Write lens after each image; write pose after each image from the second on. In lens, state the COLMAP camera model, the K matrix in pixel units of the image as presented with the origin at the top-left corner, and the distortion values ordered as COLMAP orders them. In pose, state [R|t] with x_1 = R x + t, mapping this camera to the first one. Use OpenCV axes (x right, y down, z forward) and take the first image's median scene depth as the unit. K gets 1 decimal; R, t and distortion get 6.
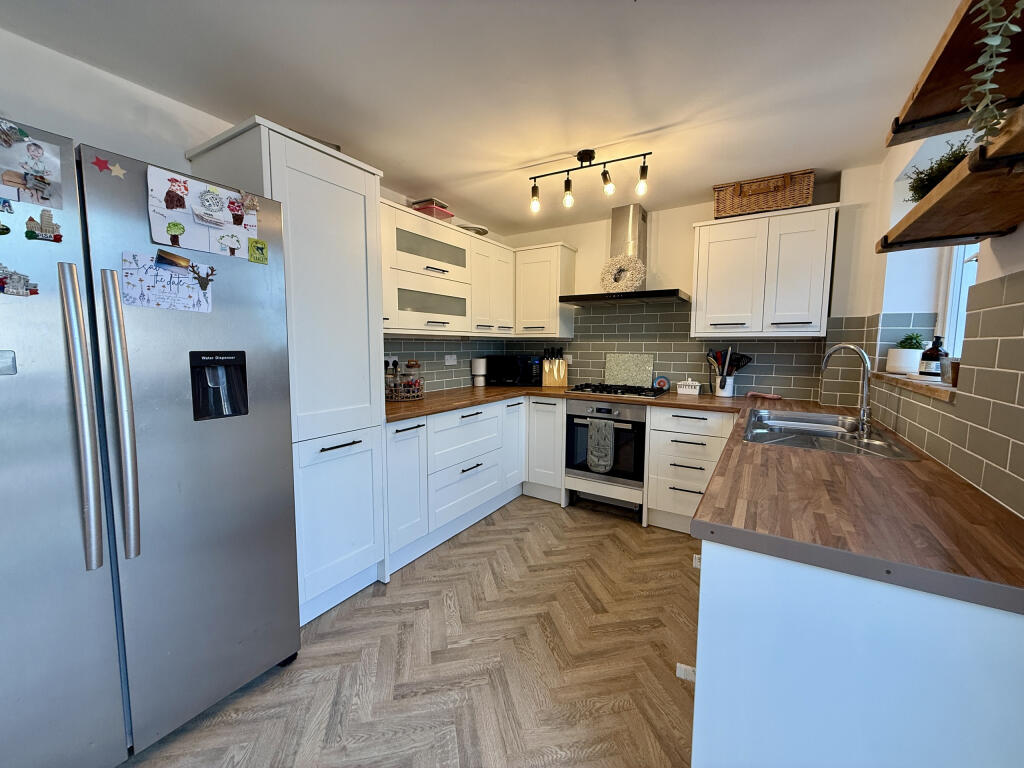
lens RADIAL K [[408.3, 0, 511.6], [0, 408.3, 383.5], [0, 0, 1]] dist [0.001298, 0.000311]
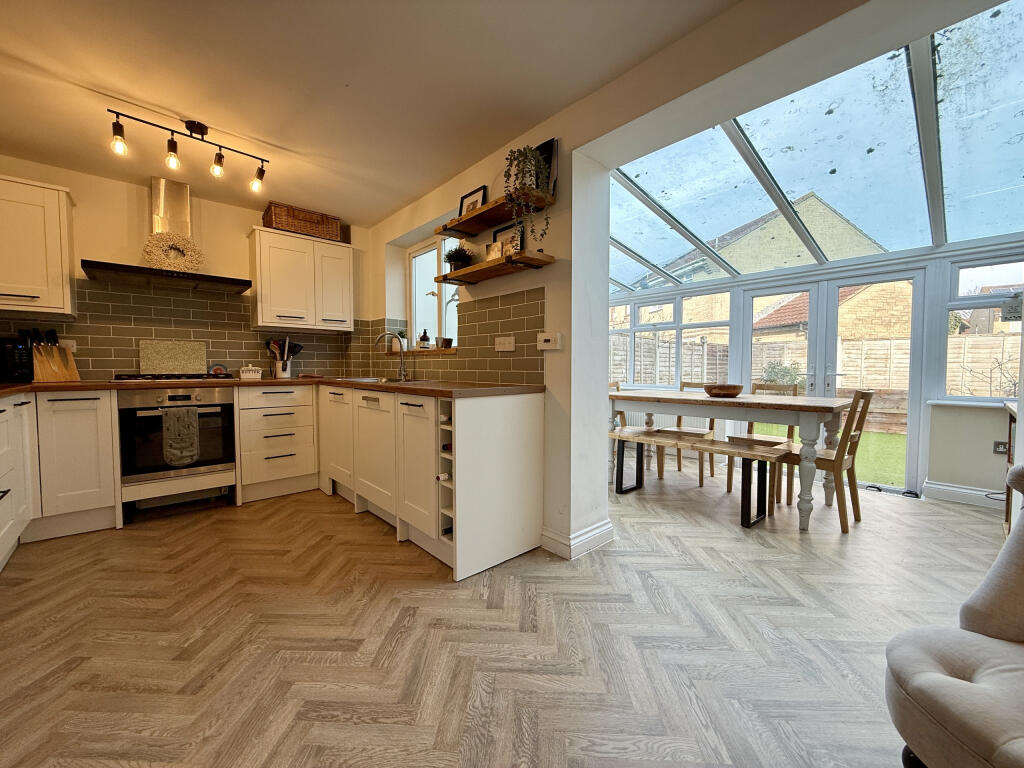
lens RADIAL K [[408.3, 0, 514.3], [0, 408.3, 384.3], [0, 0, 1]] dist [0.001298, 0.000311]
pose [[0.259722, -0.047136, 0.964532, -0.491271], [0.093015, 0.995385, 0.023597, 0.090047], [-0.961193, 0.083587, 0.262908, 0.040428]]
